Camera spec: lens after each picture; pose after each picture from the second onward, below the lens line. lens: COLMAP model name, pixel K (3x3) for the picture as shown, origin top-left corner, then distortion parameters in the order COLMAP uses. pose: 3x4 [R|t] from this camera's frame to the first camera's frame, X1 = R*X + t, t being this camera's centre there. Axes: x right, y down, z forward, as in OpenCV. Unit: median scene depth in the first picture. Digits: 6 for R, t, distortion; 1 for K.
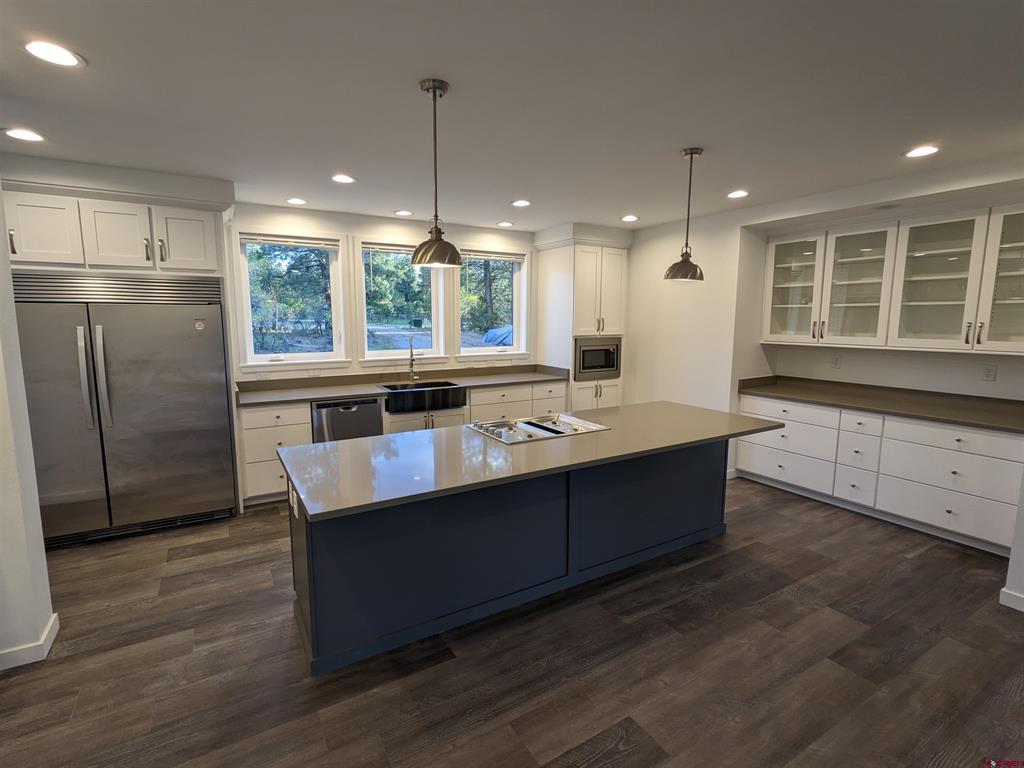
lens RADIAL K [[494.4, 0, 510.6], [0, 494.4, 380.0], [0, 0, 1]] dist [-0.003088, 0.001372]
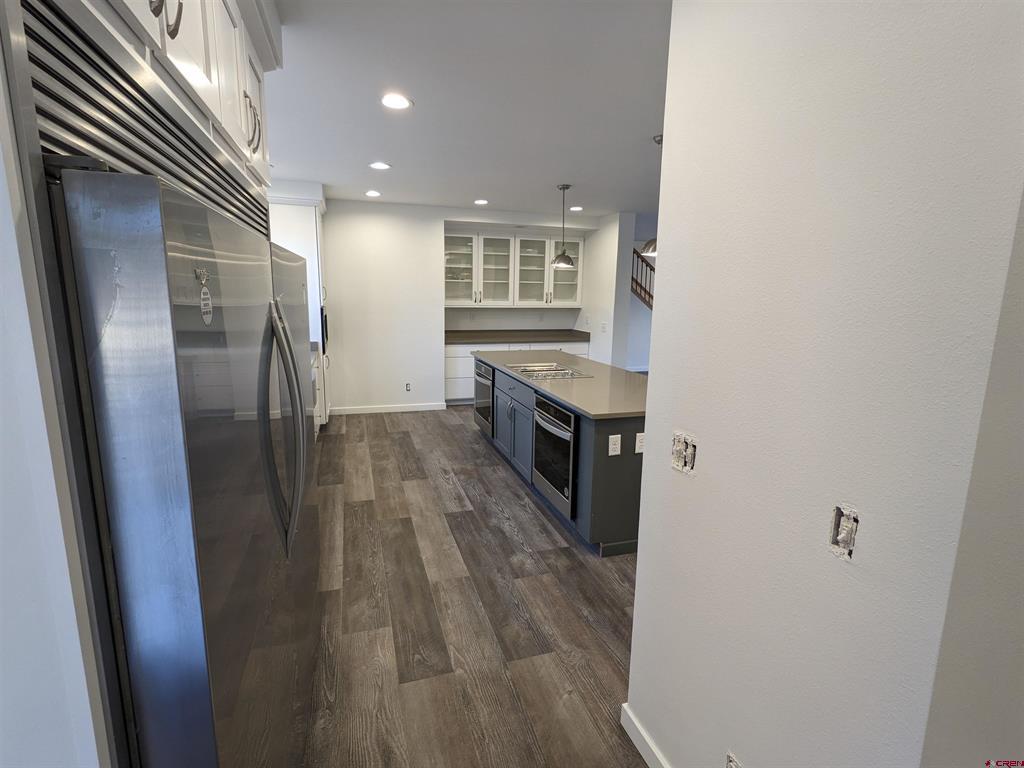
lens RADIAL K [[494.4, 0, 510.0], [0, 494.4, 386.0], [0, 0, 1]] dist [-0.003088, 0.001372]
pose [[0.230562, -0.179807, 0.956300, -1.099798], [0.107116, 0.981496, 0.158719, -0.077504], [-0.967144, 0.065841, 0.245556, 0.671931]]
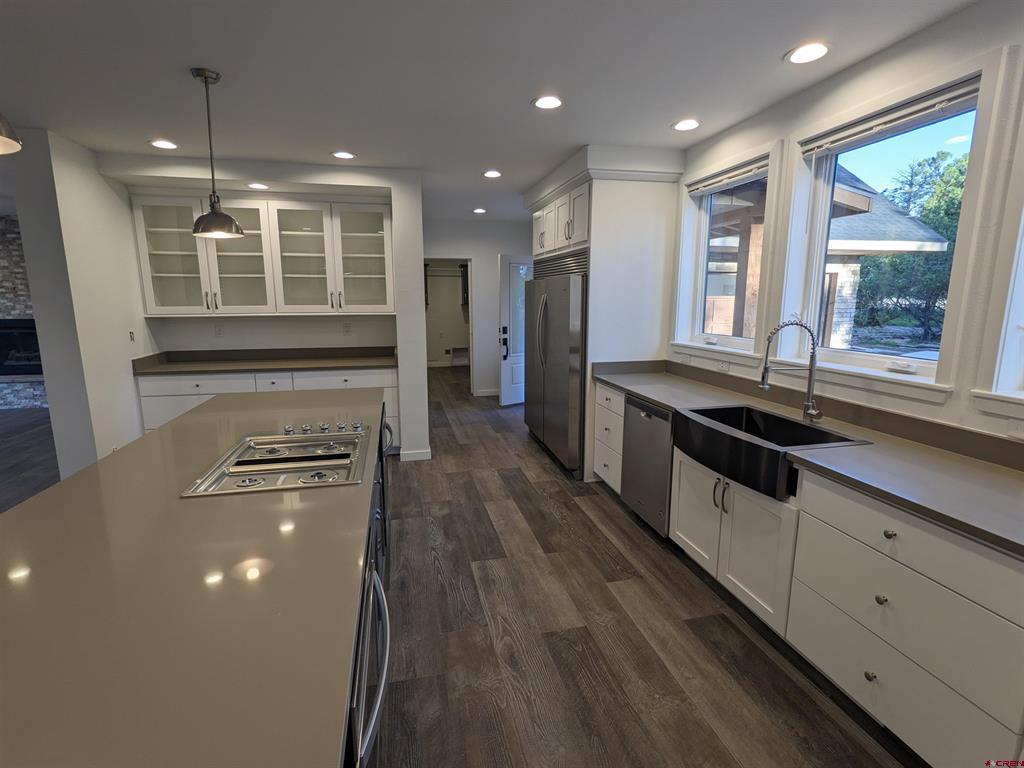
lens RADIAL K [[494.4, 0, 512.3], [0, 494.4, 383.0], [0, 0, 1]] dist [-0.003088, 0.001372]
pose [[-0.306565, 0.163094, -0.937773, 0.474877], [-0.120098, 0.970710, 0.208083, -0.136407], [0.944243, 0.176416, -0.277998, 1.239518]]
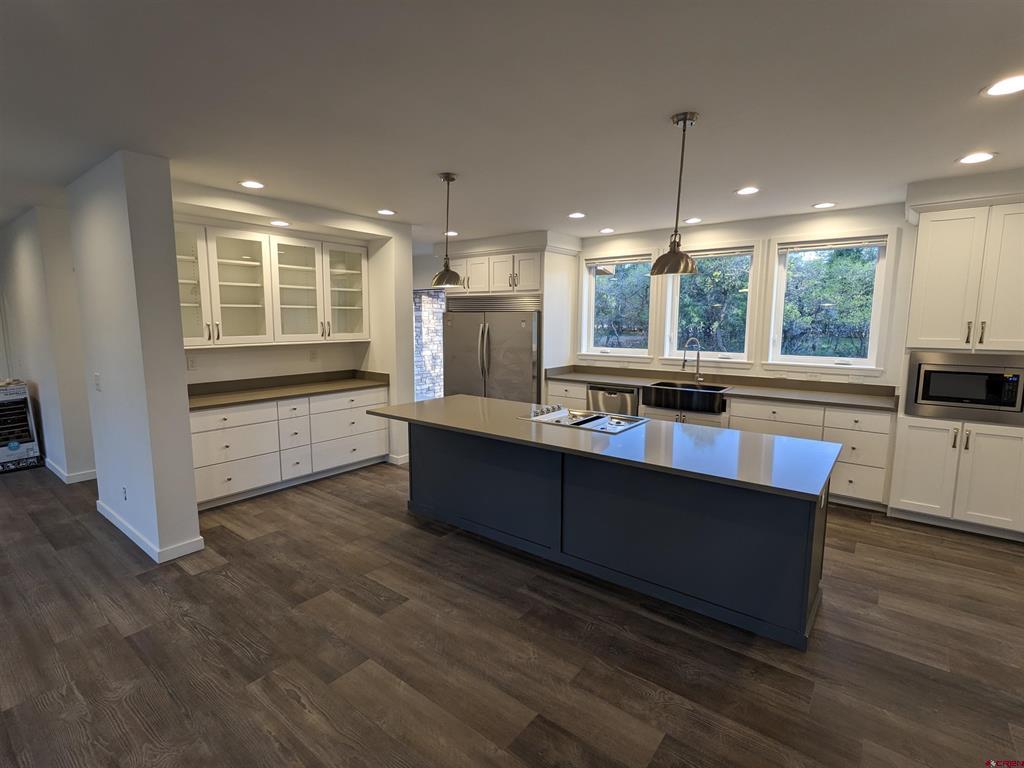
lens RADIAL K [[494.4, 0, 509.2], [0, 494.4, 380.1], [0, 0, 1]] dist [-0.003088, 0.001372]
pose [[0.356186, 0.113729, -0.927468, 0.882960], [-0.120228, 0.989893, 0.075211, -0.046988], [0.926648, 0.084718, 0.366260, 0.383675]]
